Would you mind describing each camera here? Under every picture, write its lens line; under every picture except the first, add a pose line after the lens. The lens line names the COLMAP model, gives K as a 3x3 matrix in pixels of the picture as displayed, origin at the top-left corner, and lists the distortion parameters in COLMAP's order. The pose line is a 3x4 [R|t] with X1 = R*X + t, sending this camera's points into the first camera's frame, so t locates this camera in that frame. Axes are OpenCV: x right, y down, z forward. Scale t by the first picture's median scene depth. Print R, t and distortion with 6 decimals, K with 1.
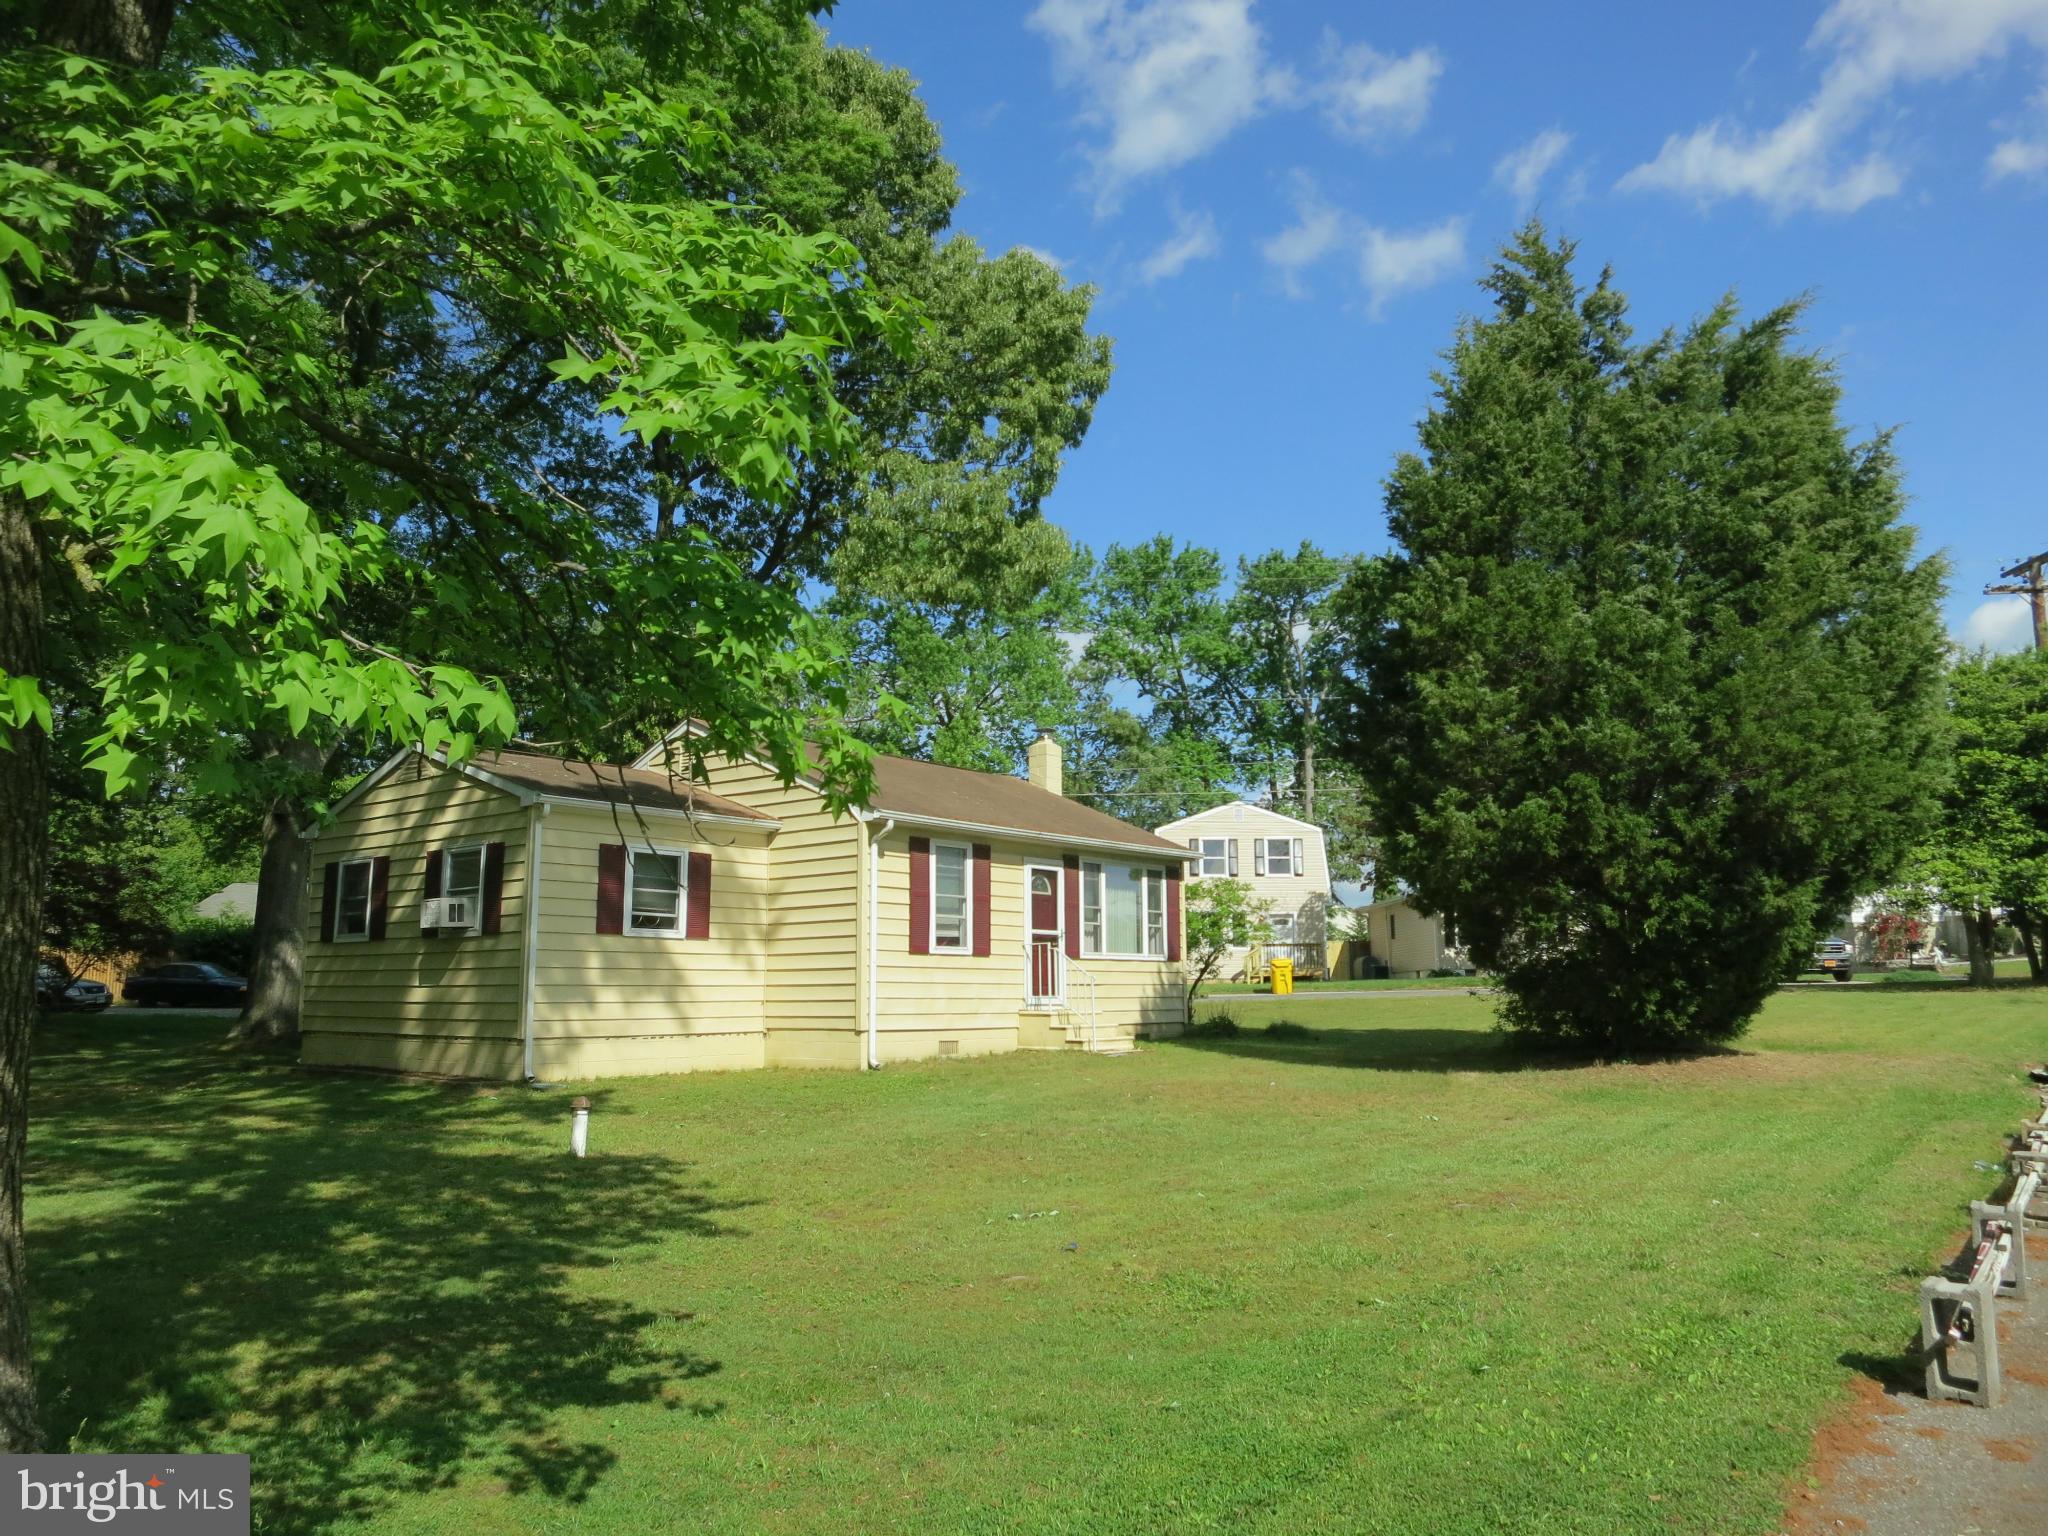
lens RADIAL K [[1470.6, 0, 1024.0], [0, 1470.6, 768.0], [0, 0, 1]] dist [-0.000281, -0.000010]
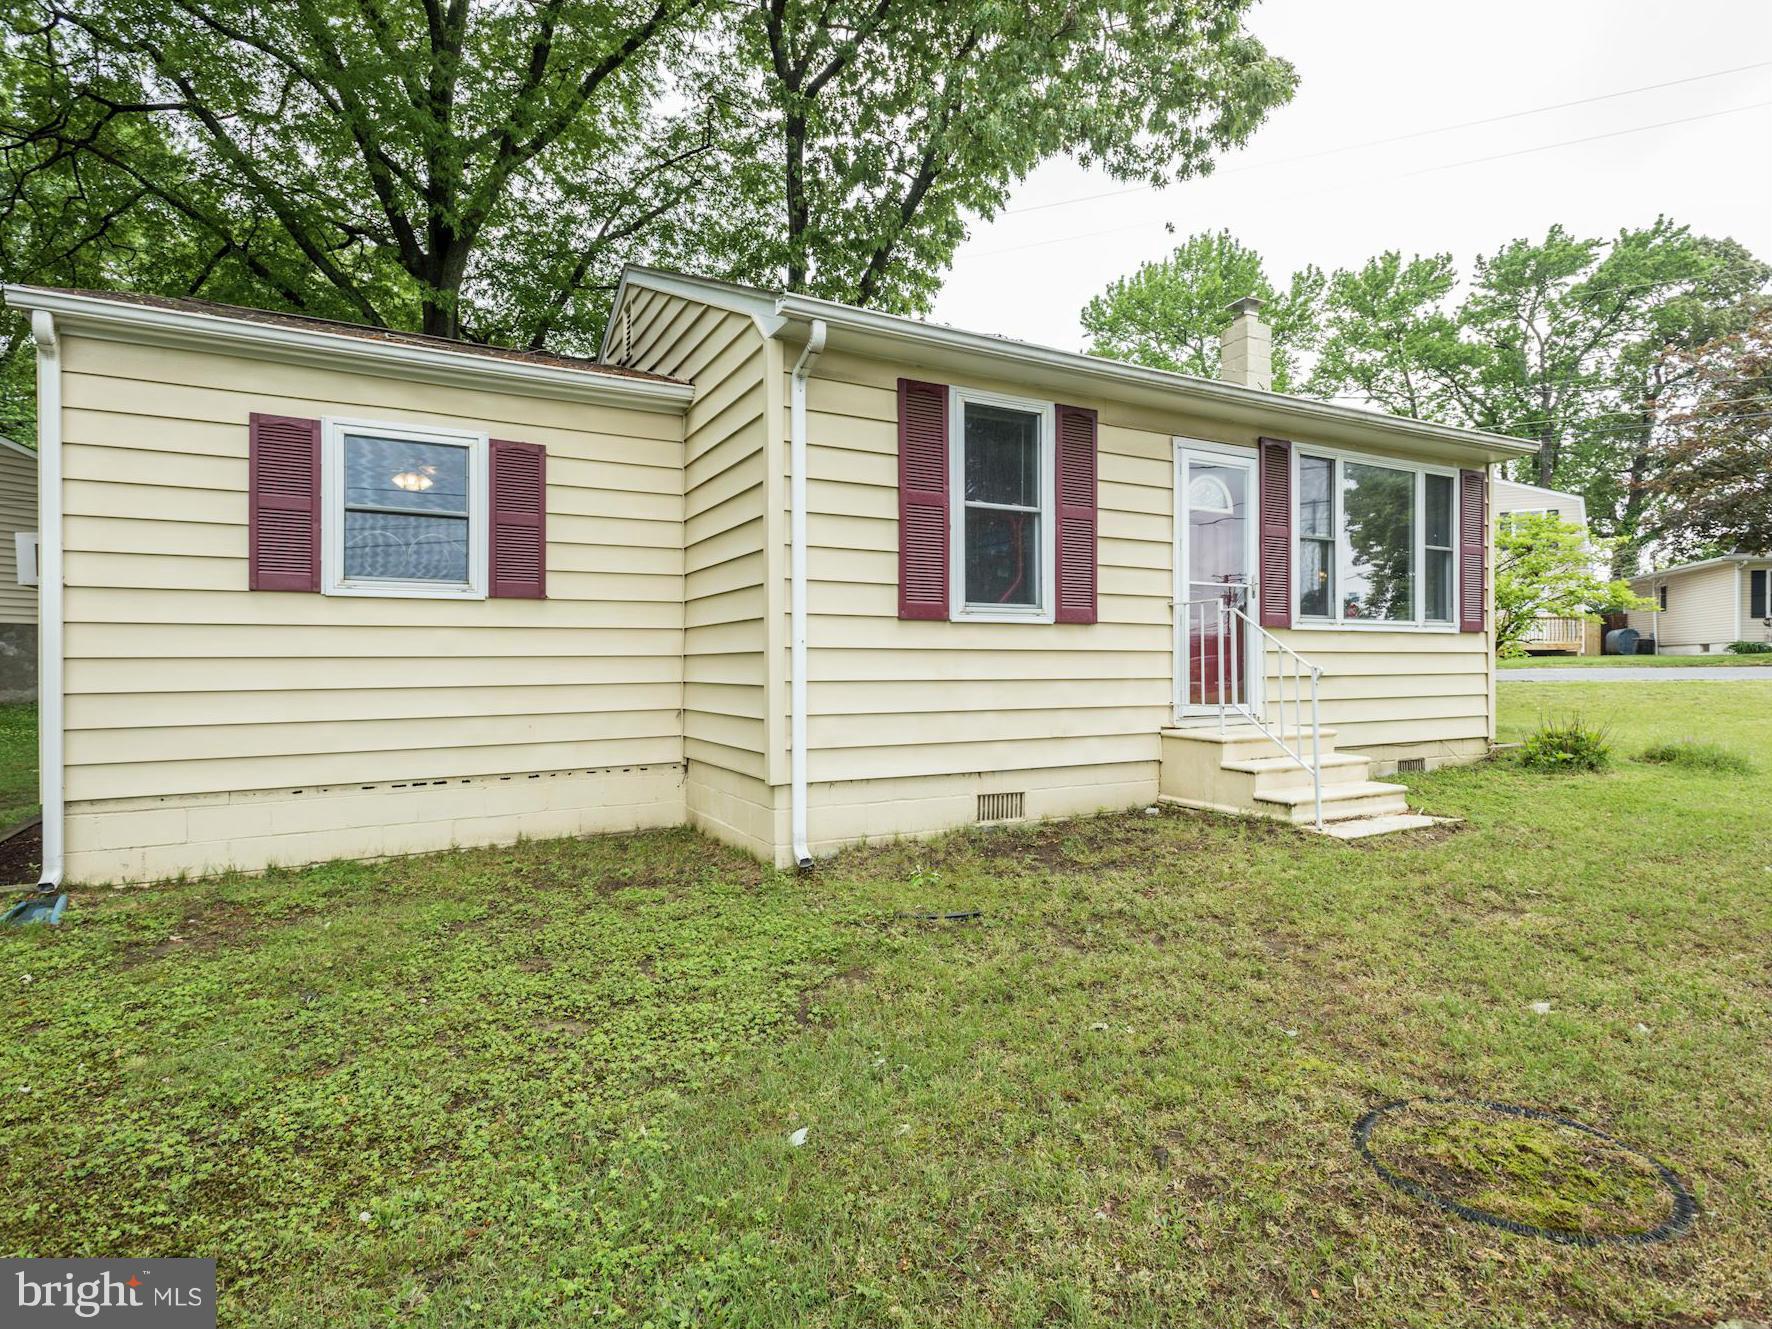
lens RADIAL K [[959.3, 0, 887.5], [0, 959.3, 673.1], [0, 0, 1]] dist [-0.069858, 0.039851]
pose [[0.927957, 0.006108, -0.372637, 0.032603], [0.053349, 0.987391, 0.149038, 0.090131], [0.368848, -0.158181, 0.915931, 0.669008]]
